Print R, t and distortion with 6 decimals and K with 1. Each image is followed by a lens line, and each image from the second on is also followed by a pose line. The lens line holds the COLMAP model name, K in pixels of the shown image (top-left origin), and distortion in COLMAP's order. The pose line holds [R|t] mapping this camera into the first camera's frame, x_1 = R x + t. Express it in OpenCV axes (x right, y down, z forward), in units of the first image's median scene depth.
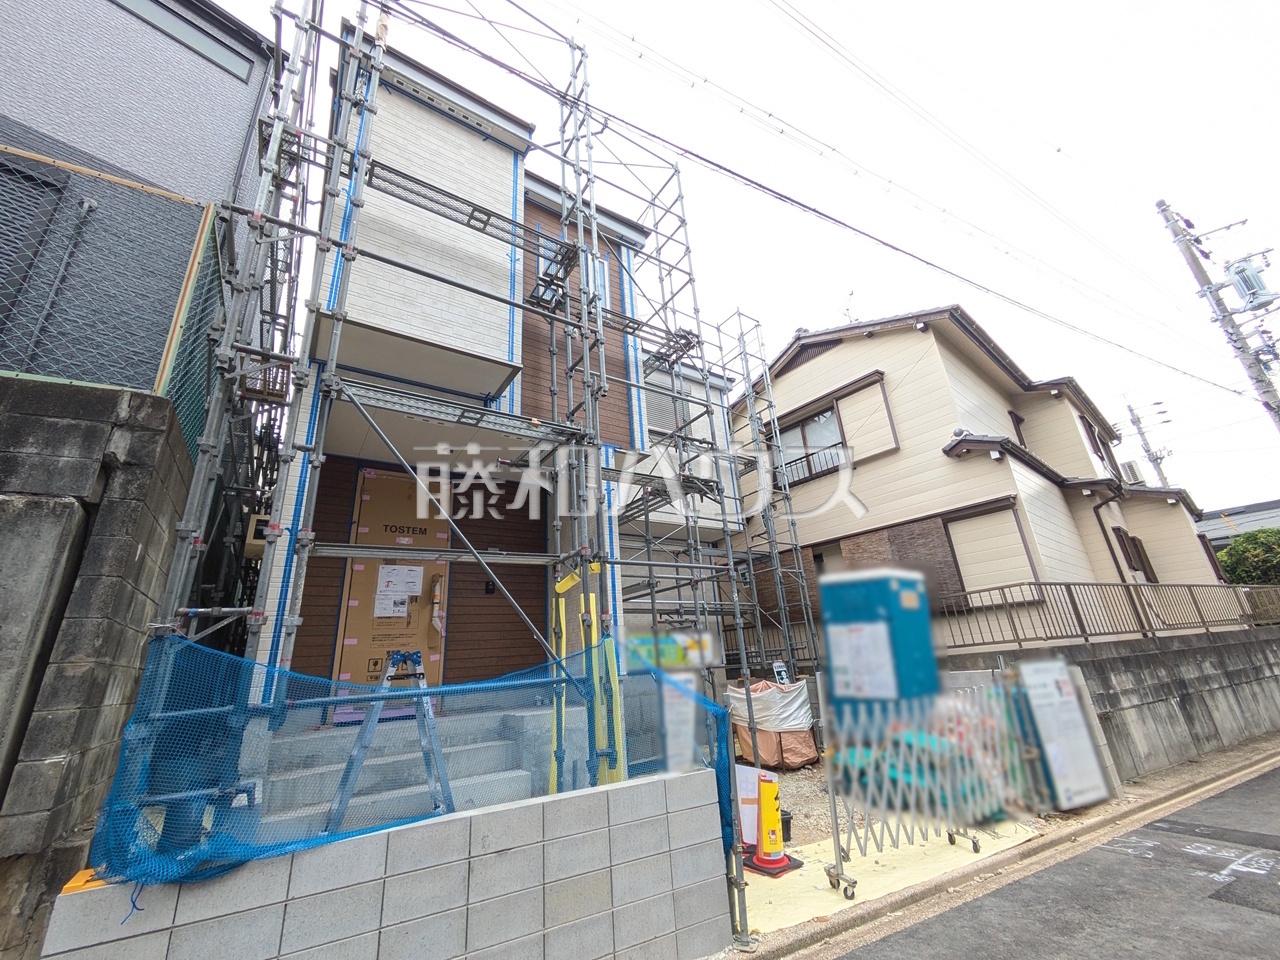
lens RADIAL K [[506.1, 0, 642.0], [0, 506.1, 483.0], [0, 0, 1]] dist [-0.001221, 0.001816]
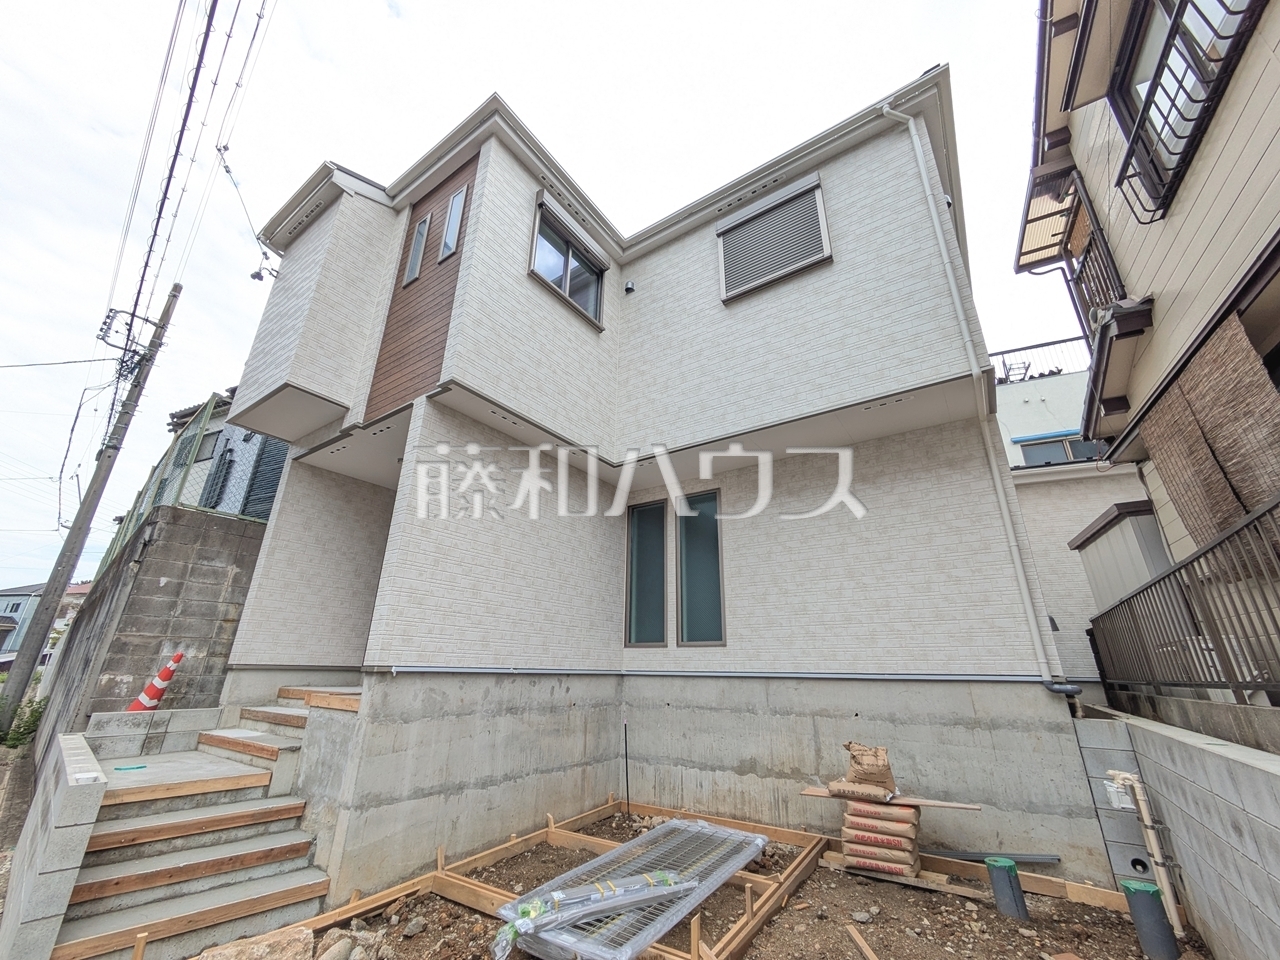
lens RADIAL K [[506.1, 0, 639.3], [0, 506.1, 479.7], [0, 0, 1]] dist [-0.001221, 0.001816]
pose [[0.356884, -0.260091, -0.897211, 0.668592], [0.280344, 0.946007, -0.162724, 0.254348], [0.891090, -0.193454, 0.410529, 0.803898]]
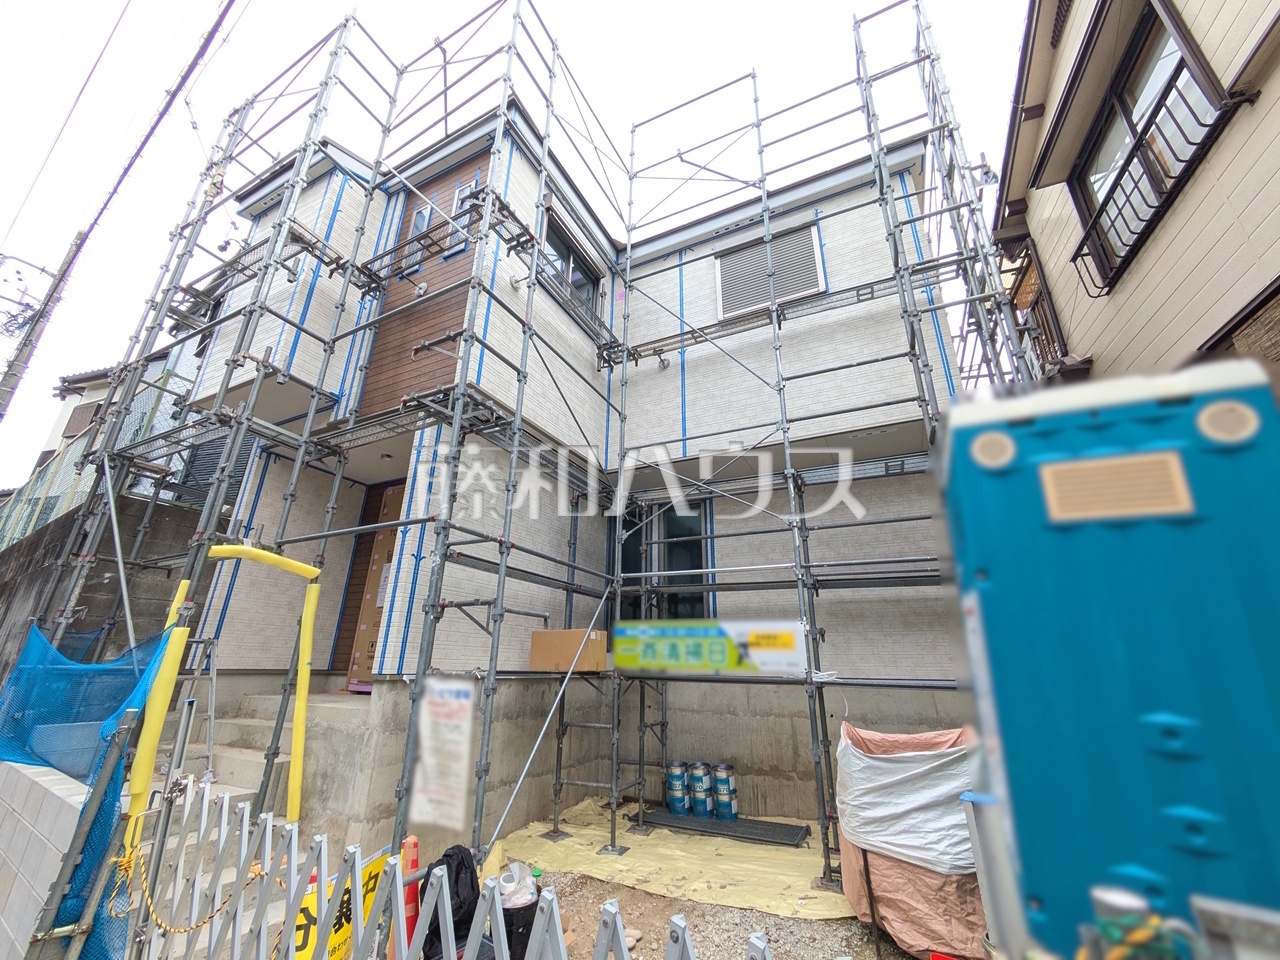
lens RADIAL K [[506.1, 0, 637.8], [0, 506.1, 478.8], [0, 0, 1]] dist [-0.001221, 0.001816]
pose [[0.486870, -0.232540, -0.841952, 0.647825], [0.251245, 0.960458, -0.119984, 0.204484], [0.836560, -0.153120, 0.526043, 0.699453]]
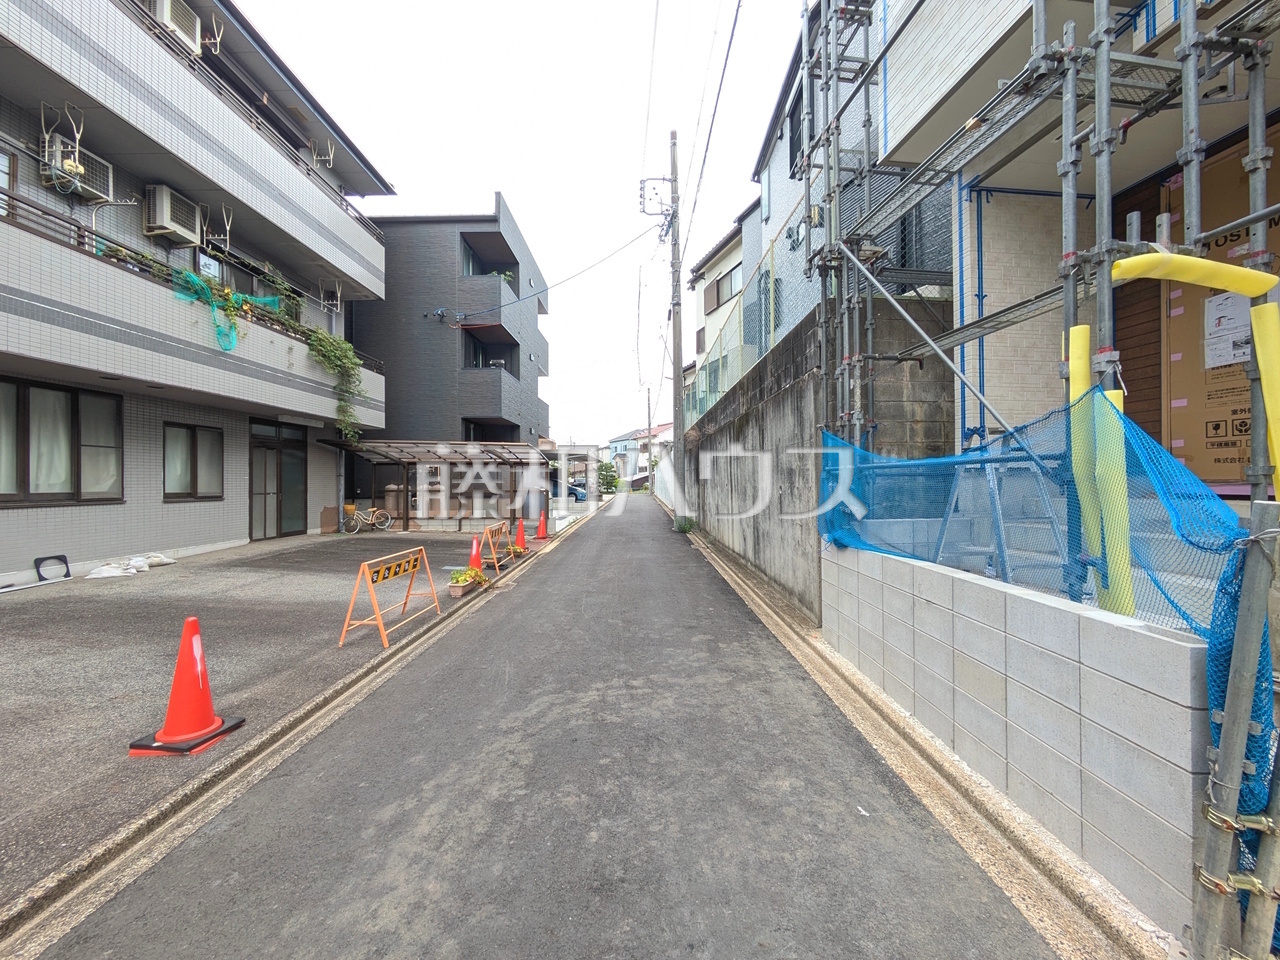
lens RADIAL K [[506.1, 0, 639.1], [0, 506.1, 480.4], [0, 0, 1]] dist [-0.001221, 0.001816]
pose [[-0.448274, 0.072533, -0.890949, 0.397024], [0.341346, 0.935061, -0.095621, 0.153010], [0.826156, -0.346986, -0.443923, 0.435856]]
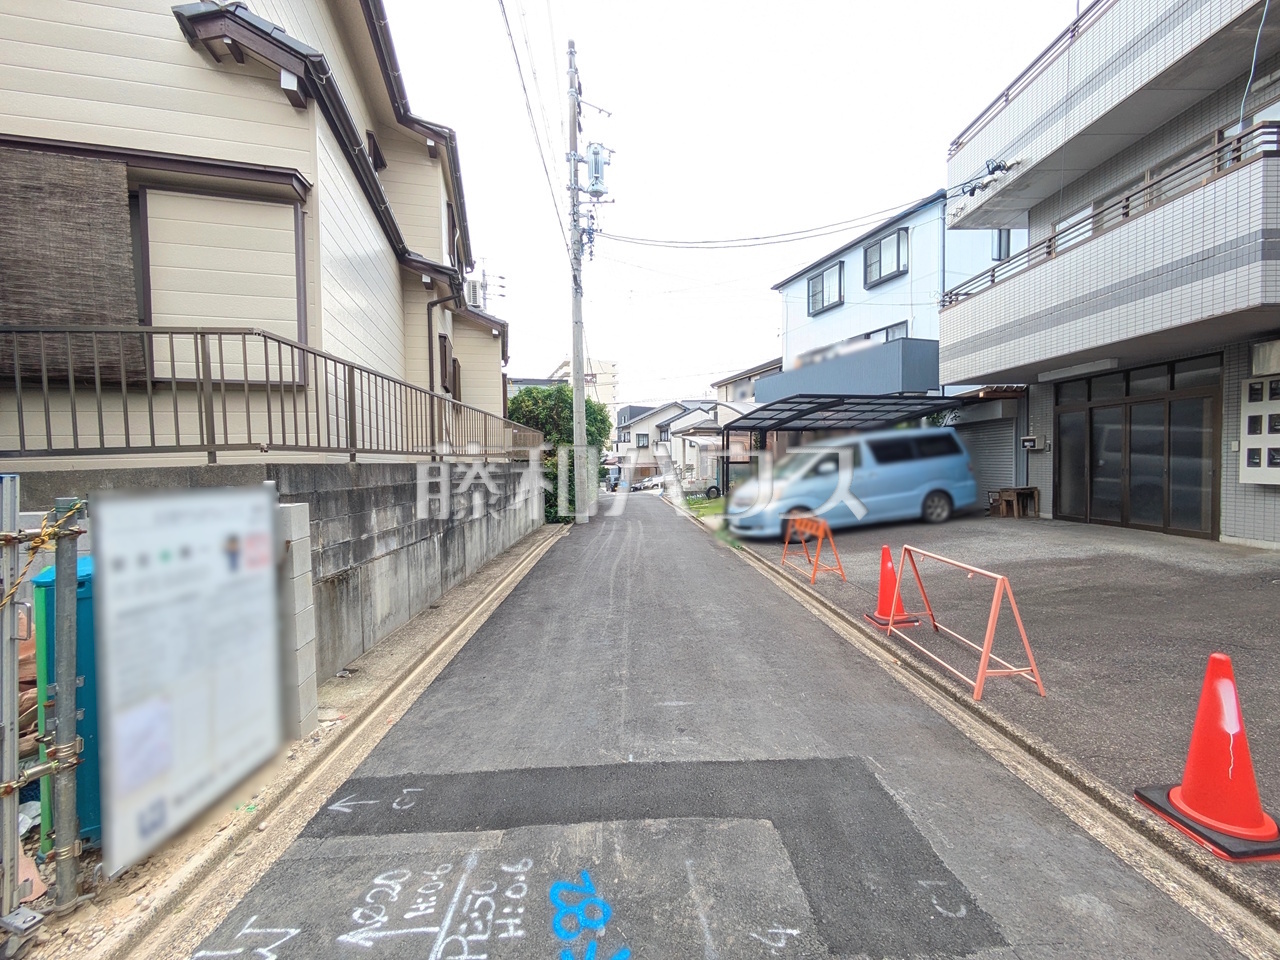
lens RADIAL K [[506.1, 0, 637.3], [0, 506.1, 482.4], [0, 0, 1]] dist [-0.001221, 0.001816]
pose [[0.420369, 0.026519, 0.906966, 0.482899], [-0.324560, 0.937832, 0.123009, 0.155903], [-0.847320, -0.346074, 0.402842, 0.467348]]
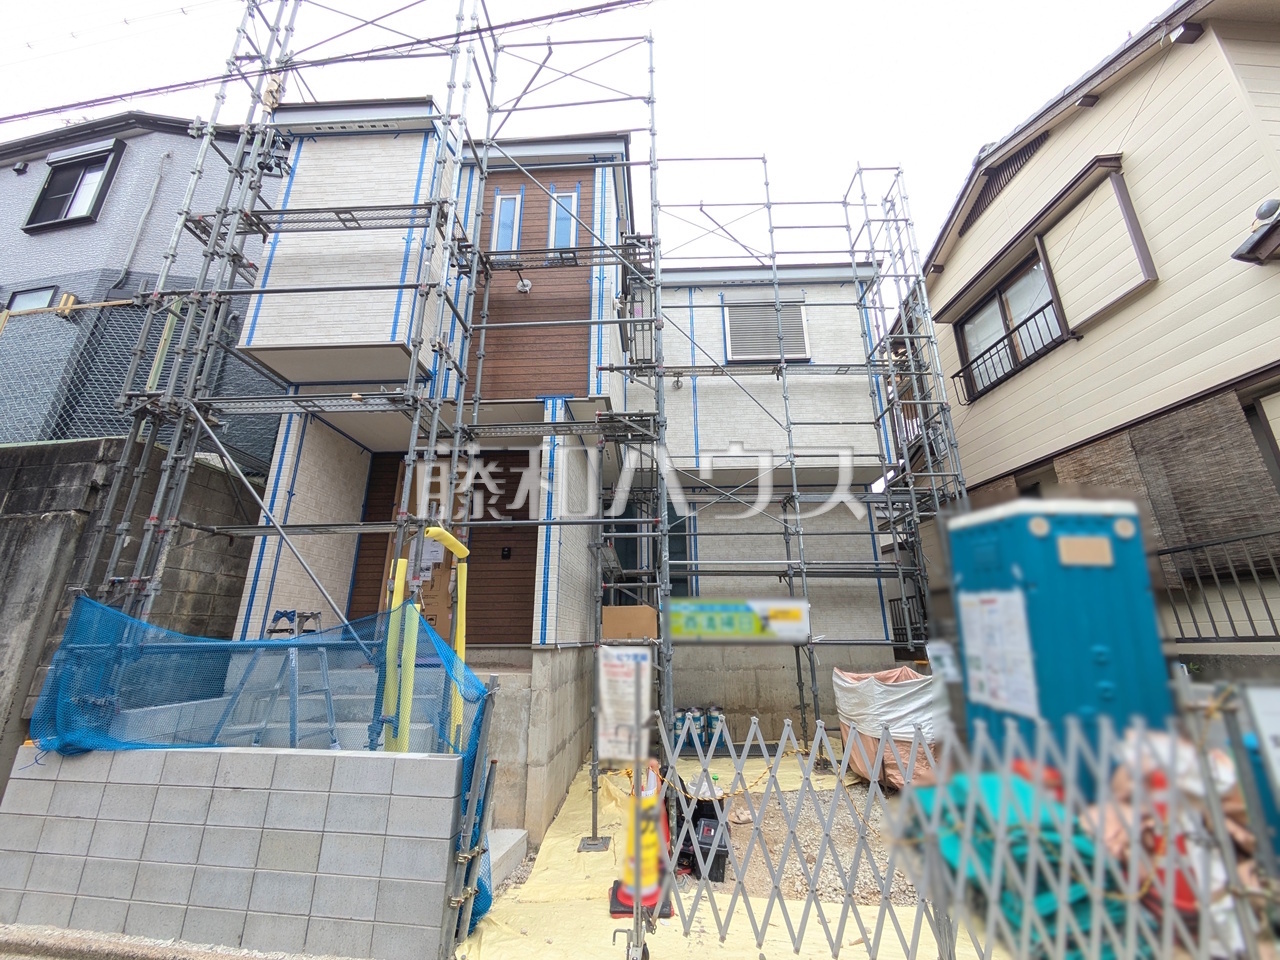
lens RADIAL K [[506.1, 0, 640.5], [0, 506.1, 479.9], [0, 0, 1]] dist [-0.001221, 0.001816]
pose [[0.802274, -0.114303, -0.585910, 0.487417], [0.154219, 0.987864, 0.018450, 0.068250], [0.576691, -0.105161, 0.810166, 0.278039]]
